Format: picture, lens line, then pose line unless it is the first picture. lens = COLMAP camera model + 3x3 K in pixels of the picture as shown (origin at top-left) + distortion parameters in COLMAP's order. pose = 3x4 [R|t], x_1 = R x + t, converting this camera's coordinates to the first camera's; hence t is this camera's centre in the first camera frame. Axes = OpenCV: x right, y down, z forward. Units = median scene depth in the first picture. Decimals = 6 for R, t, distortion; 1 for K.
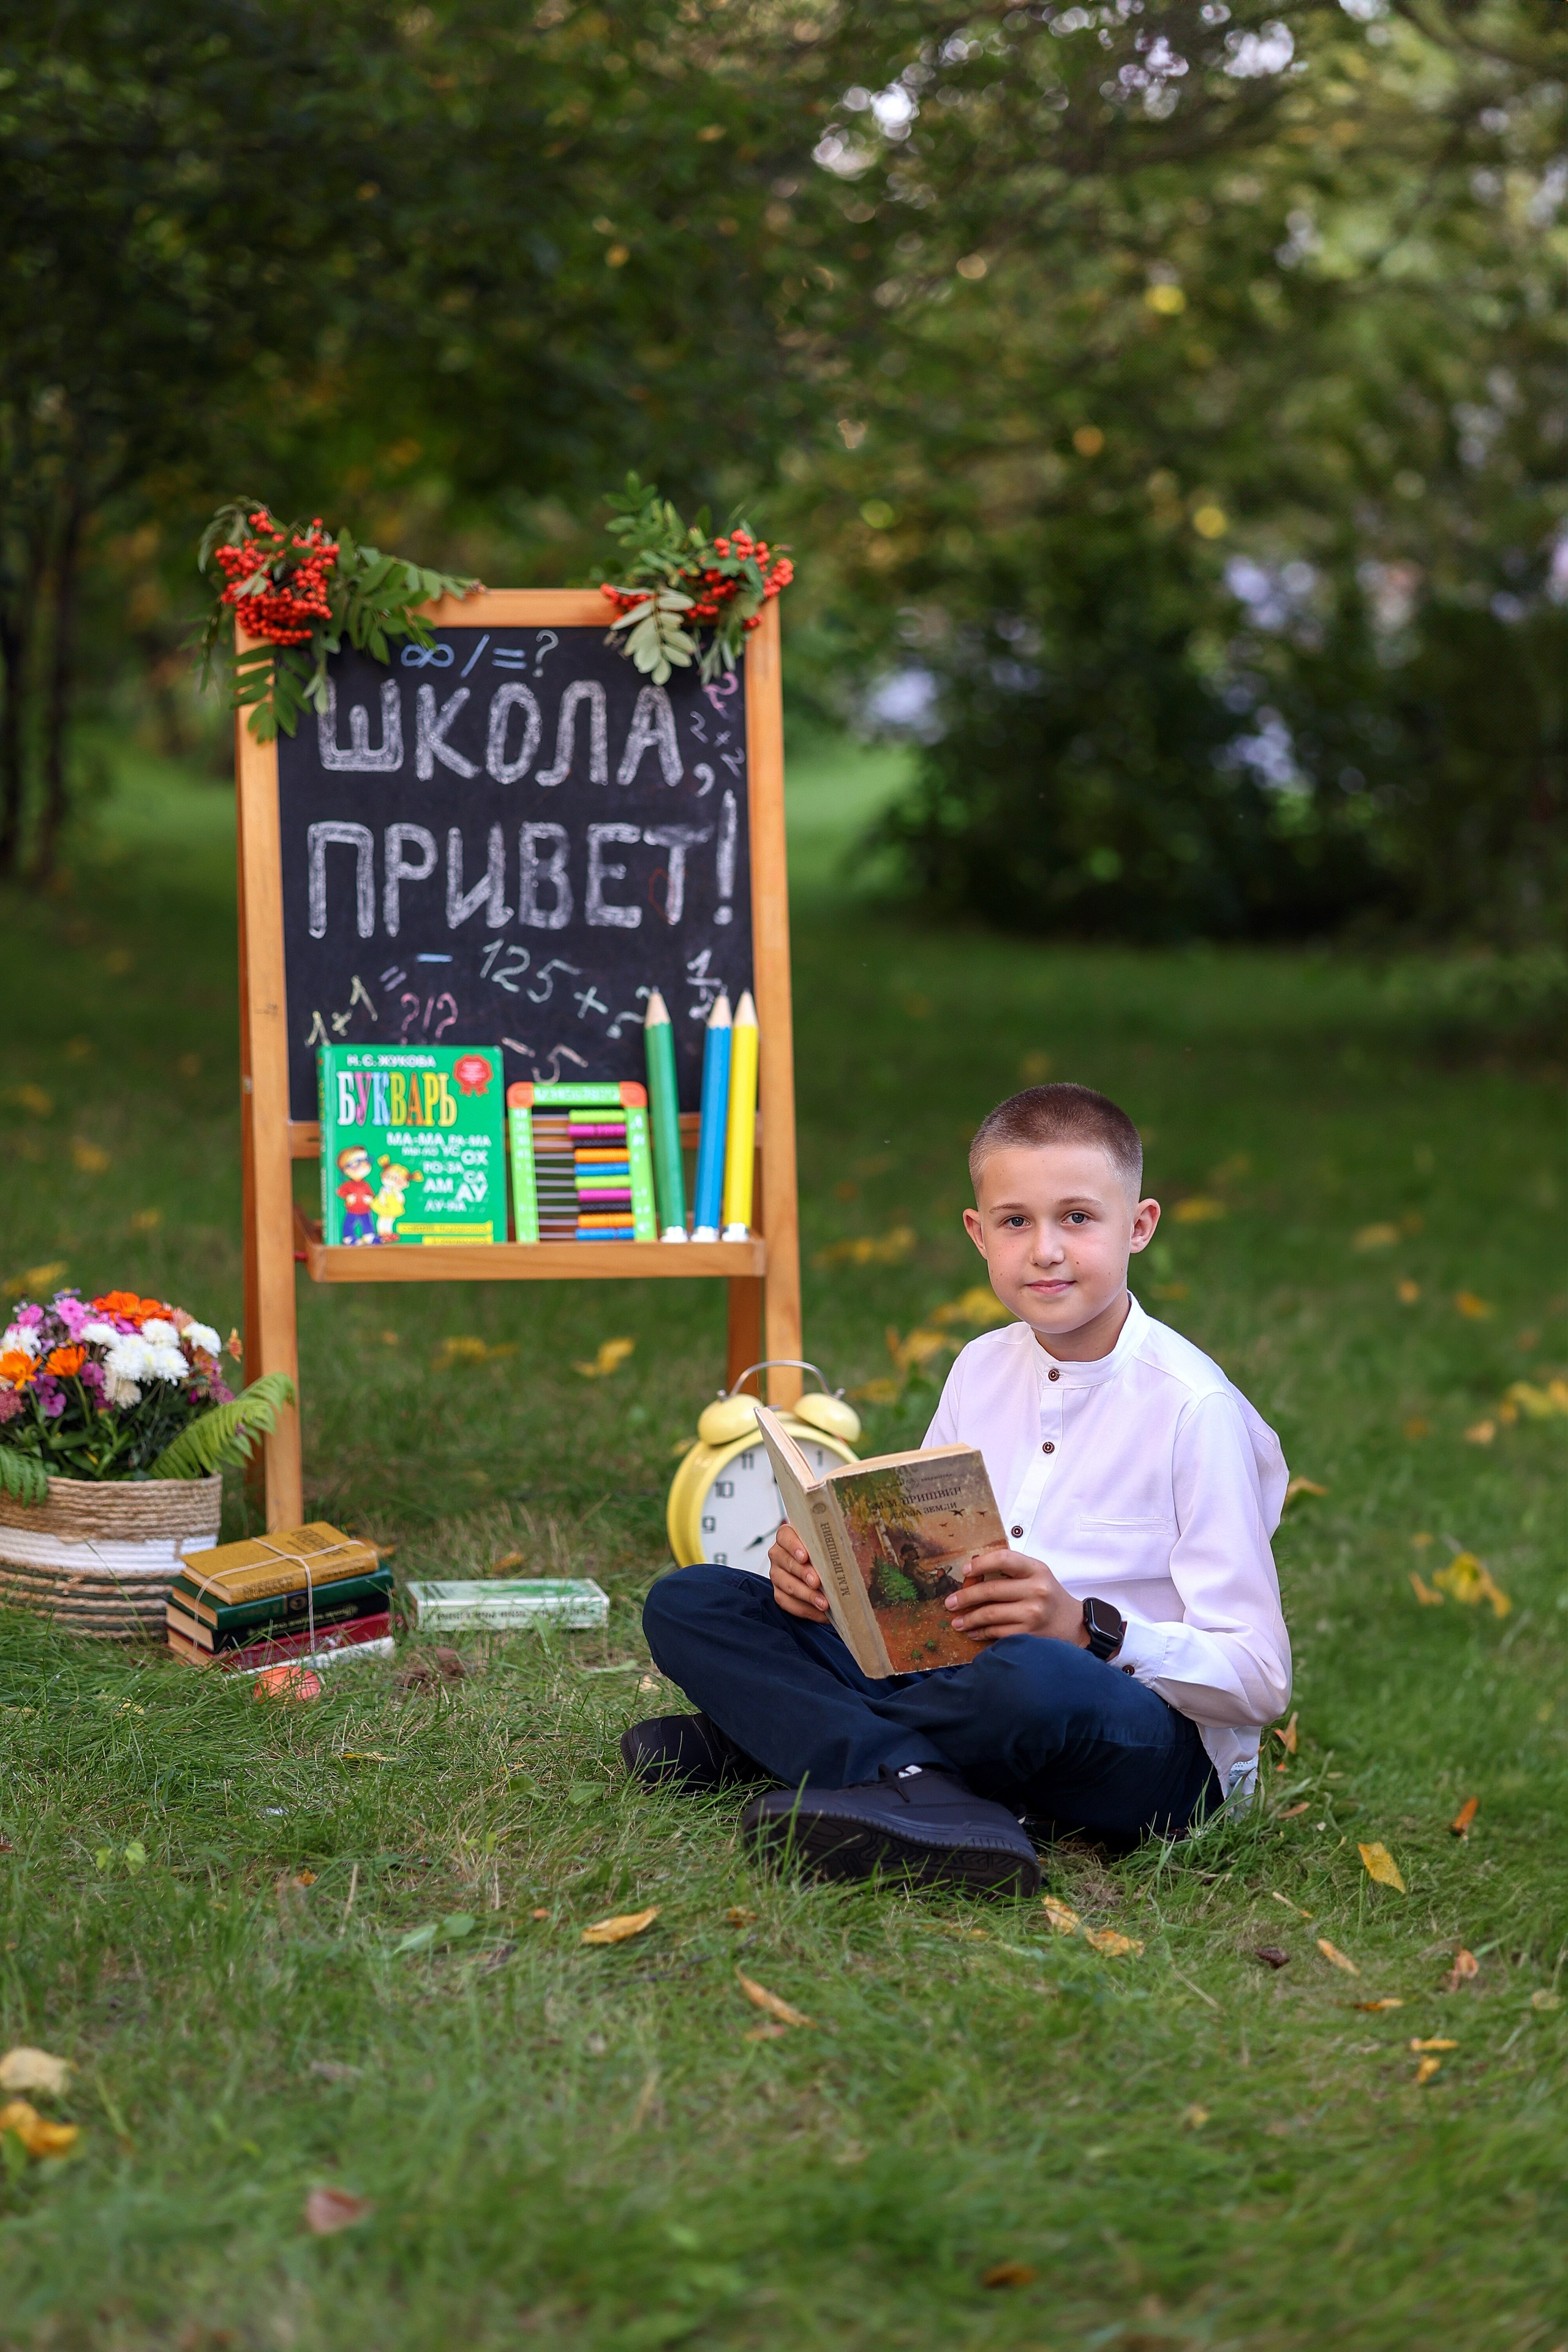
lens RADIAL K [[5712.7, 0, 780.4], [0, 5712.7, 1180.0], [0, 0, 1]] dist [0.471273, -0.237598]
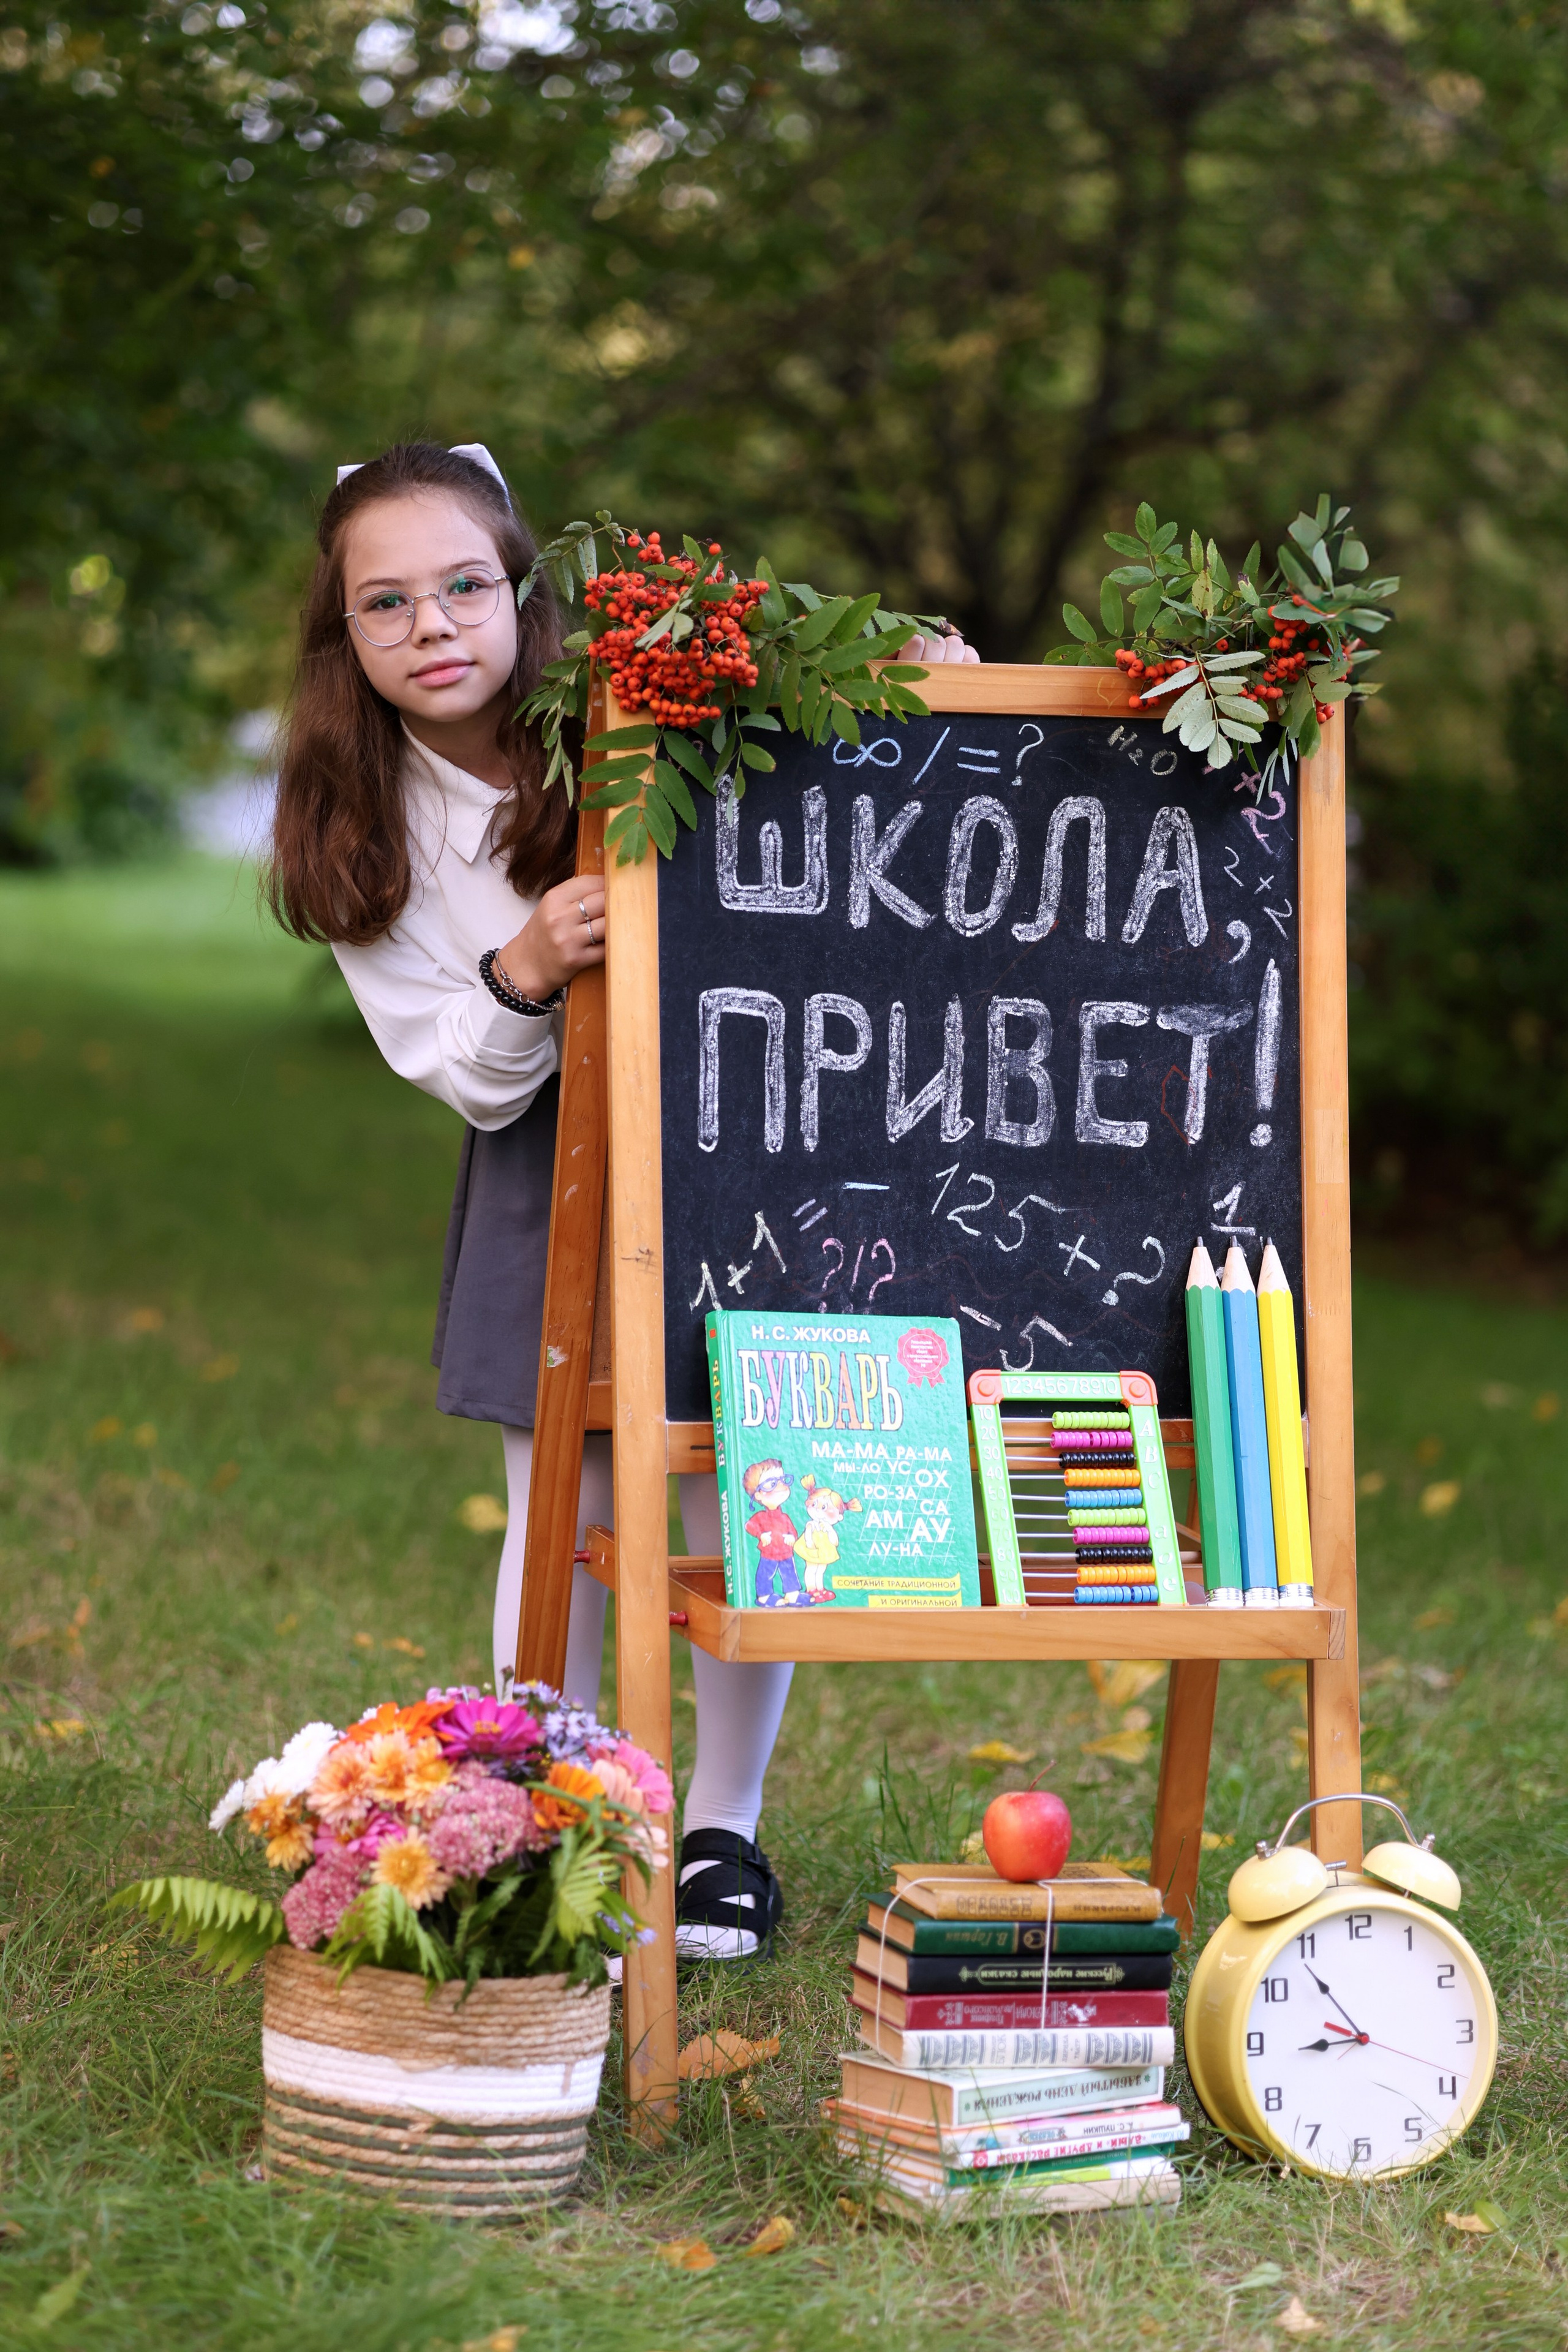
lens RADIAL K [[5568.4, 0, 740.9], [0, 5568.4, 1186.3], [0, 0, 1]] dist [0.425567, -0.088851]
pose [[0.990228, 0.029213, 0.136360, -0.167333], [-0.027083, 0.999481, -0.017455, -0.026520], [-0.136800, 0.013591, 0.990506, 0.333729]]
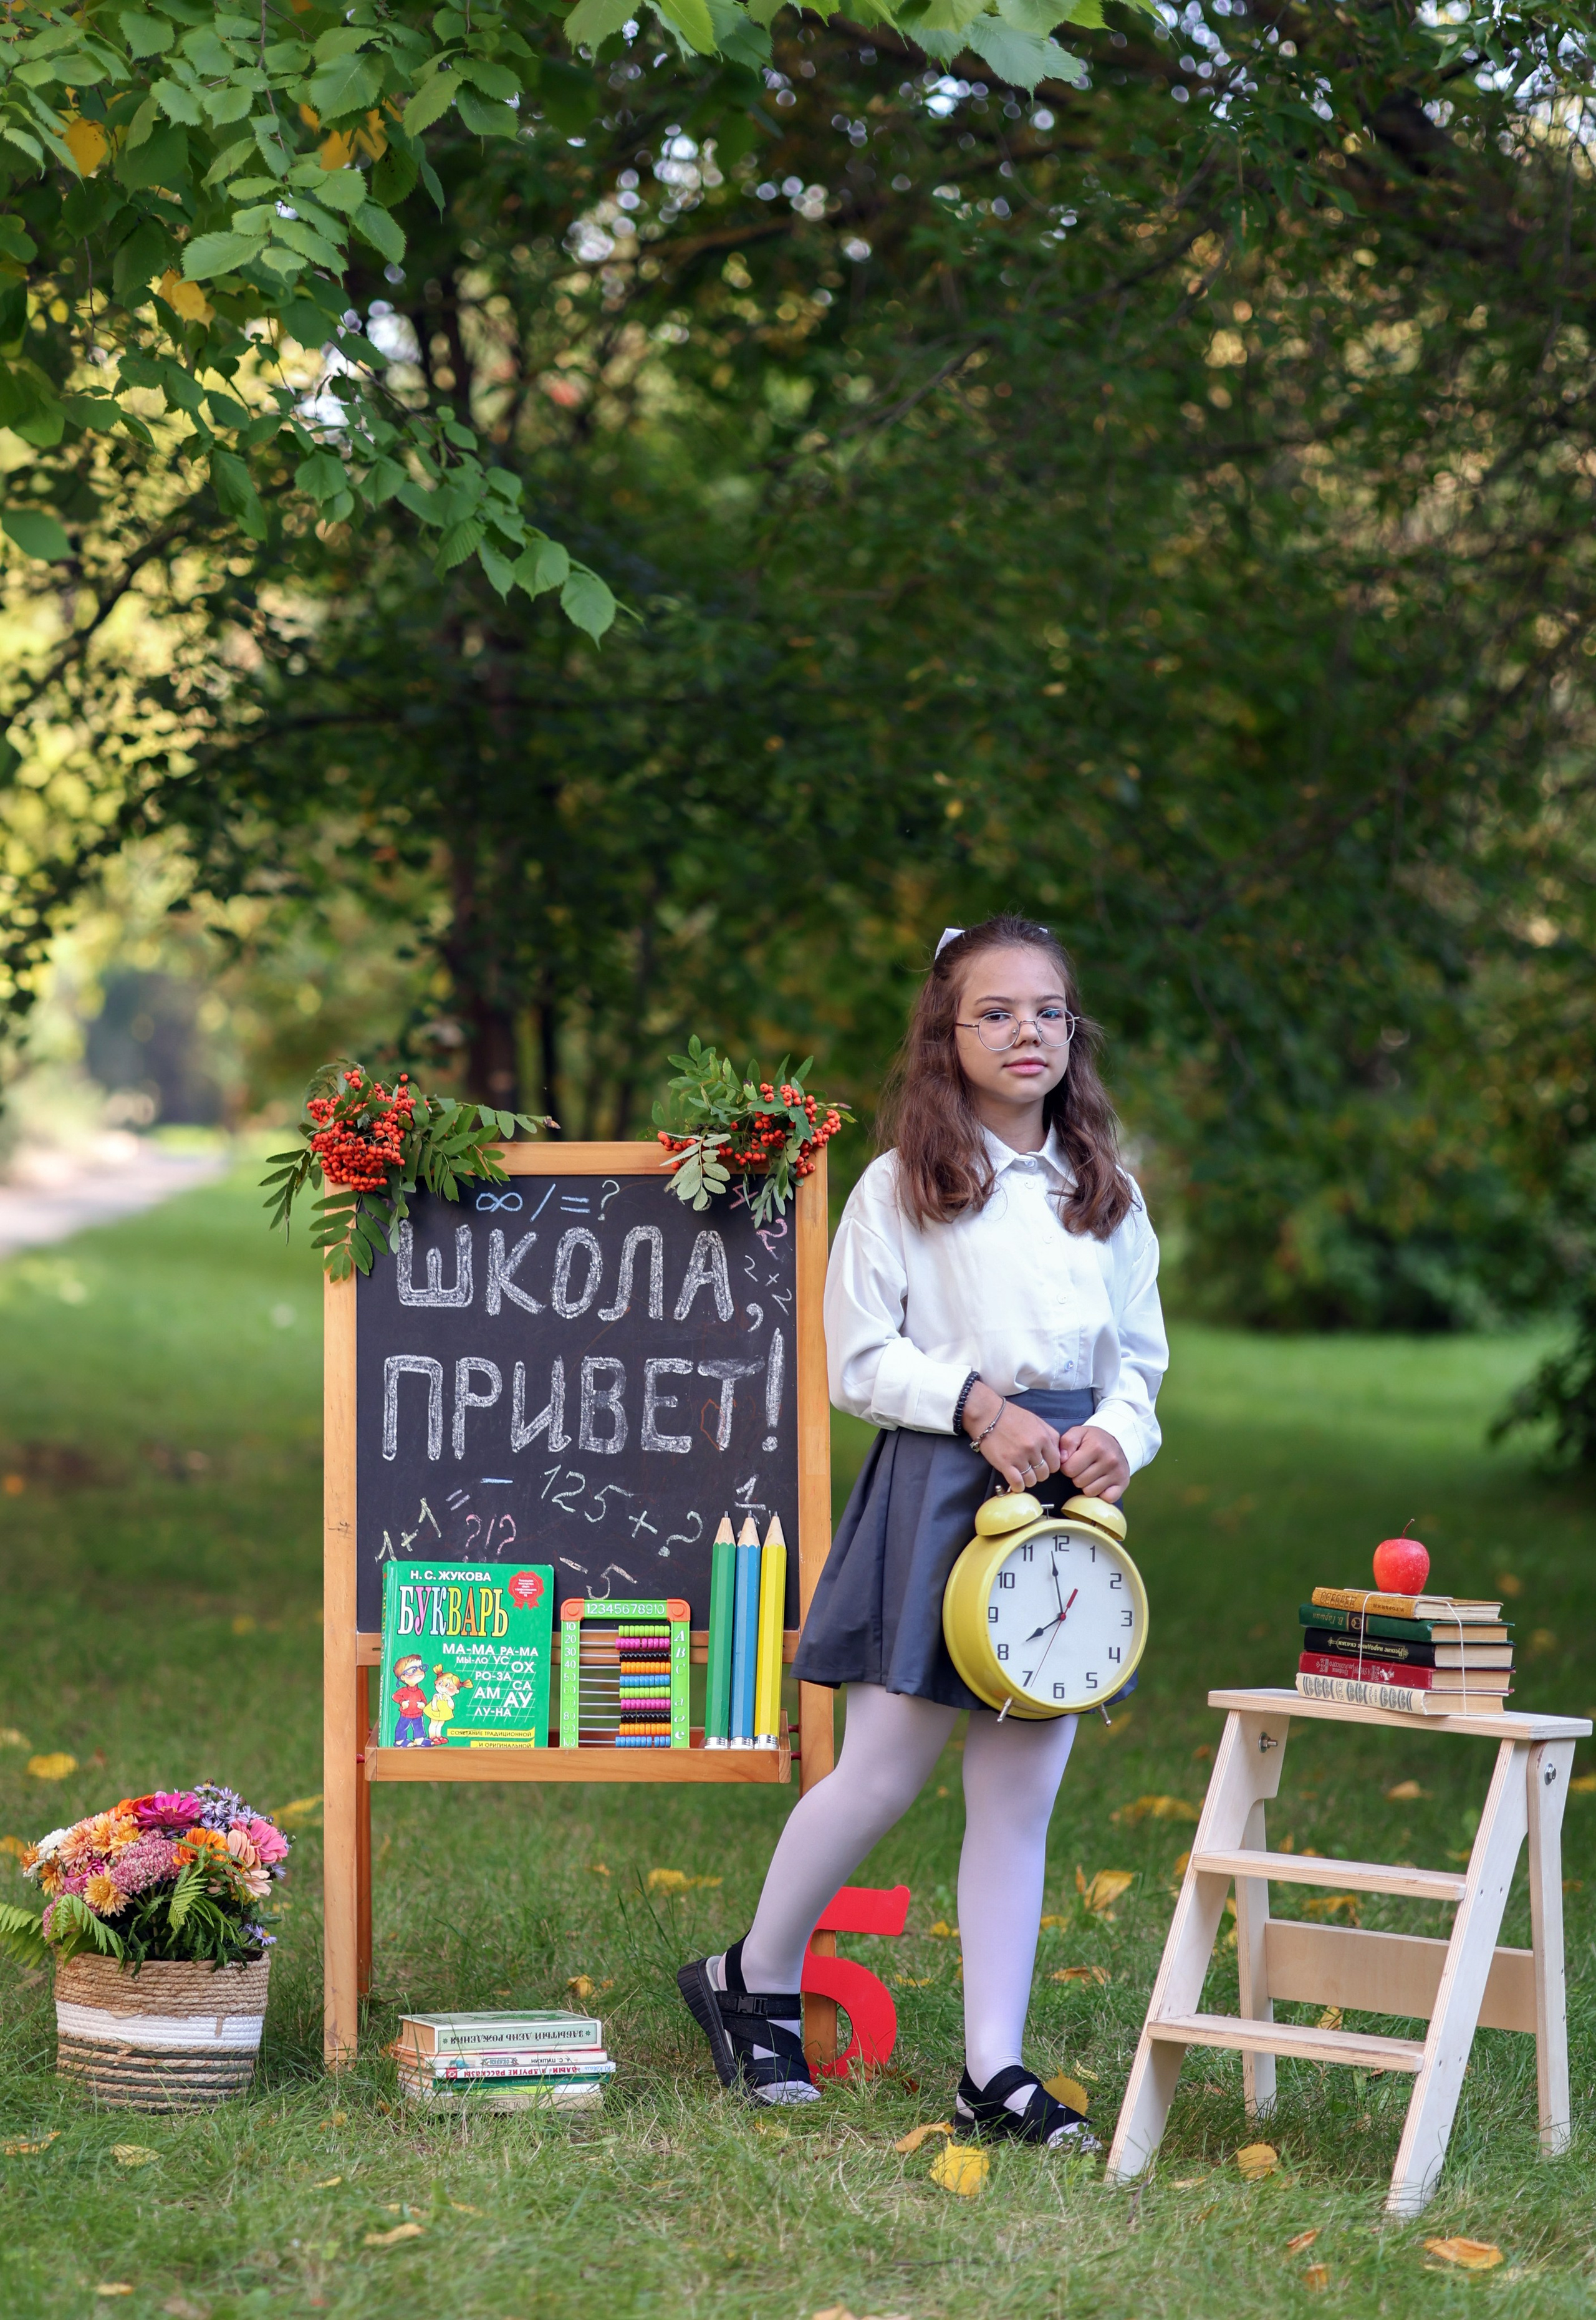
lens RADIAL K [[6986.5, 0, 796.1], [0, 6986.5, 1113.0], [0, 0, 1]] dist [0.040546, 8.584605]
pose [[0.988941, 0.003760, -0.148260, 0.189013], [-0.017764, 0.995485, -0.093246, 0.013806], [0.147240, 0.094849, 0.984543, -0.288991]]
